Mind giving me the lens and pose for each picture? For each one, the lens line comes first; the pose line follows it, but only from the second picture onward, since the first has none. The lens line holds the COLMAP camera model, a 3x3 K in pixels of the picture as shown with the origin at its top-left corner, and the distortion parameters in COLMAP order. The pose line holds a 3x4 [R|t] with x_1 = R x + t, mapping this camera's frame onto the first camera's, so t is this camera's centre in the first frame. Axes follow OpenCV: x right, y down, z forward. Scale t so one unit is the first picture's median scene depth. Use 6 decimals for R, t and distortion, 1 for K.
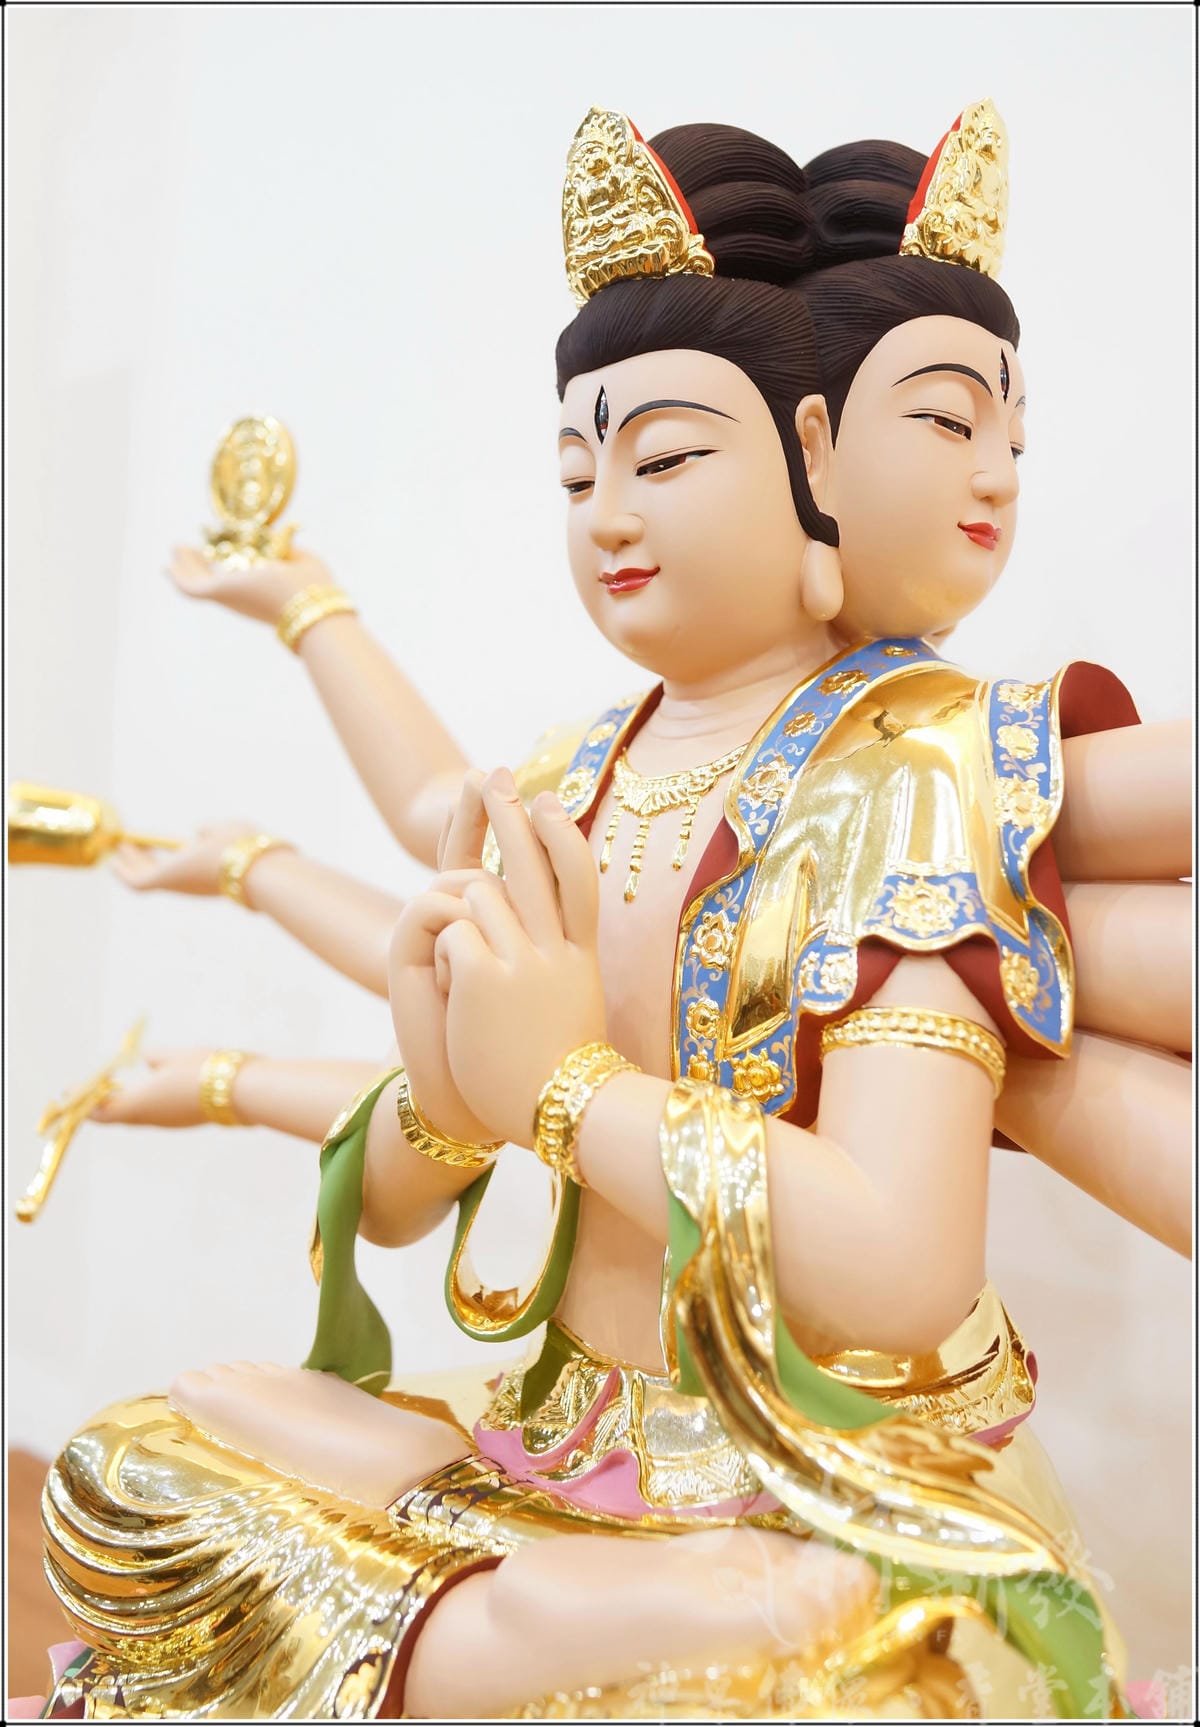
lens RADIAL K [[1746.1, 0, 593.5], [0, 1746.1, 759.8], [0, 0, 1]] dist [-0.057301, -0.006159]
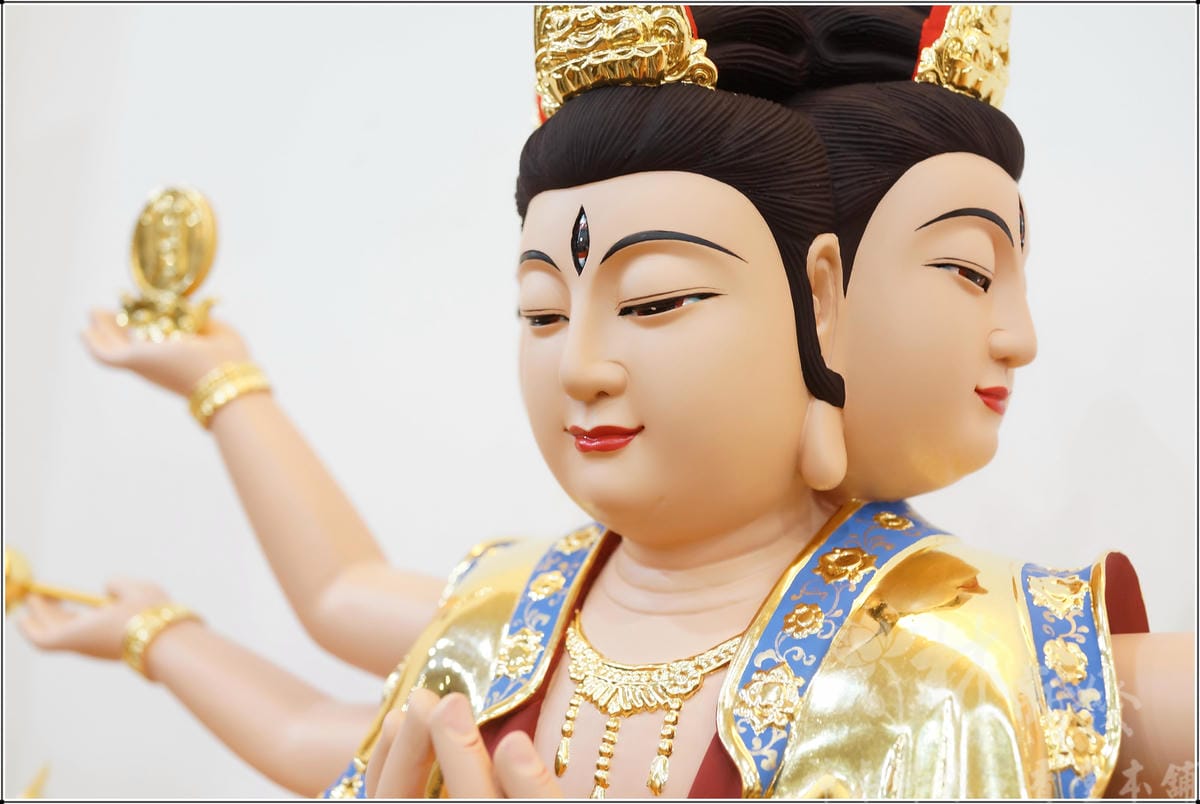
lens RADIAL K [[1160.9, 0, 600.1], [0, 1160.9, 369.5], [0, 0, 1]] dist [-0.074727, -0.005616]
pose [[0.988381, 0.041131, 0.146324, -0.065764], [-0.037644, 0.998939, -0.026526, -0.121131], [-0.147260, 0.020710, 0.988881, 0.442867]]
